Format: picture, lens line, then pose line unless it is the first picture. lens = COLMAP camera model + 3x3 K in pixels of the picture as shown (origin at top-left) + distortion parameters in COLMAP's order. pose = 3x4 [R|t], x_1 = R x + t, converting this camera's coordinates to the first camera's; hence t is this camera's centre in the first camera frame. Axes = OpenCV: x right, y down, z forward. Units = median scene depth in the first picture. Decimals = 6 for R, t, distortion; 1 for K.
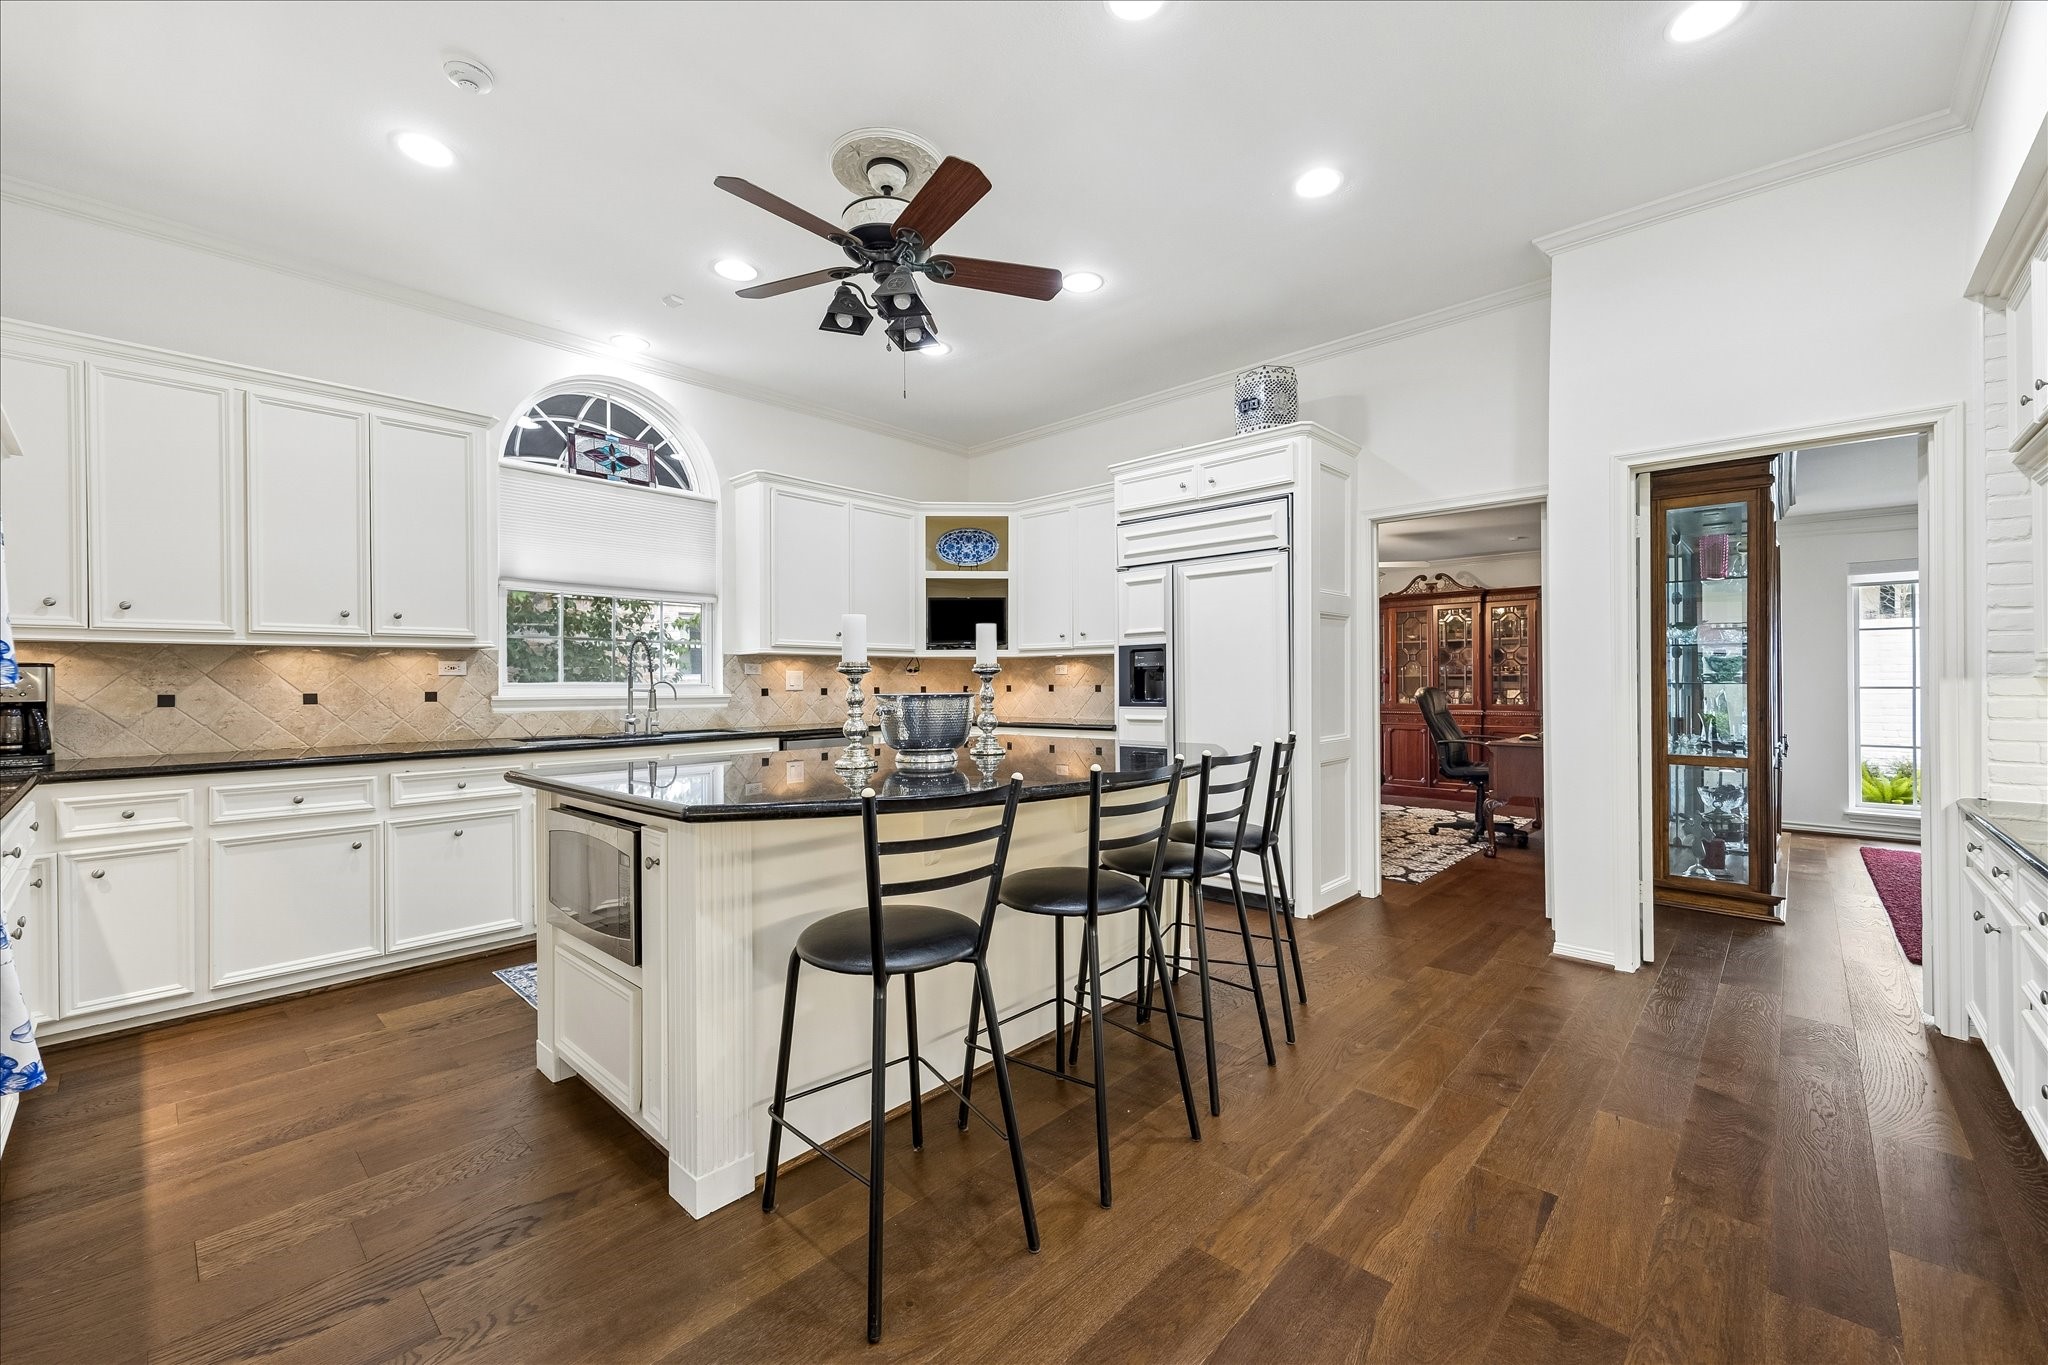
lens RADIAL K [[819.3, 0, 1027.7], [0, 819.3, 672.6], [0, 0, 1]] dist [-0.000705, -0.000102]
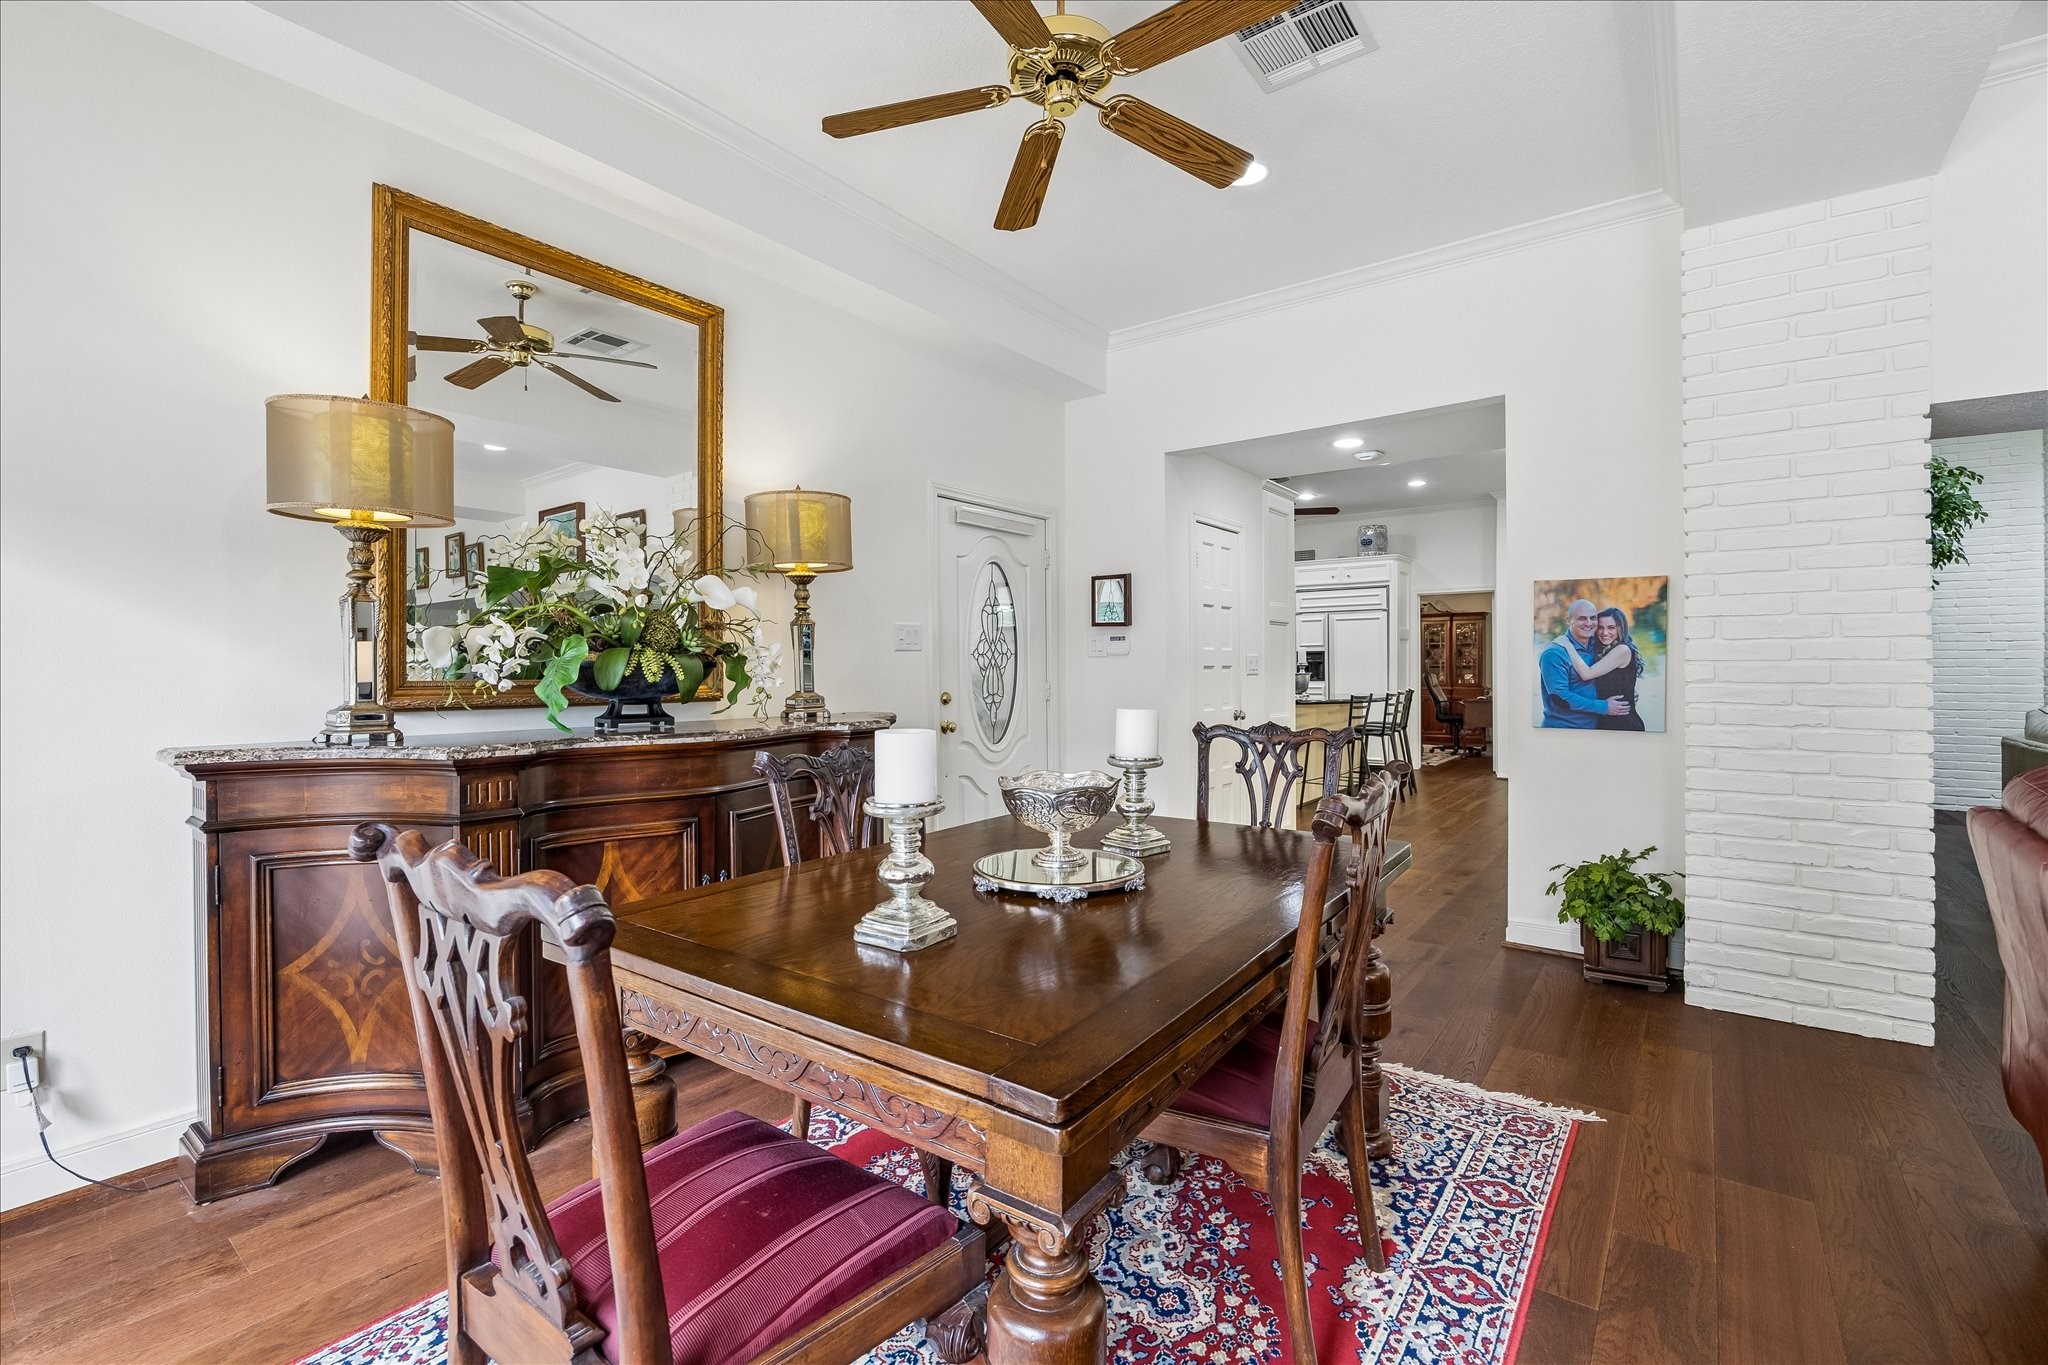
lens RADIAL K [[910.2, 0, 1022.2], [0, 910.2, 655.9], [0, 0, 1]] dist [0.000225, 0.000043]
pose [[0.994216, 0.002086, 0.107375, -0.871127], [-0.001560, 0.999986, -0.004980, -0.008961], [-0.107384, 0.004784, 0.994206, -1.270391]]
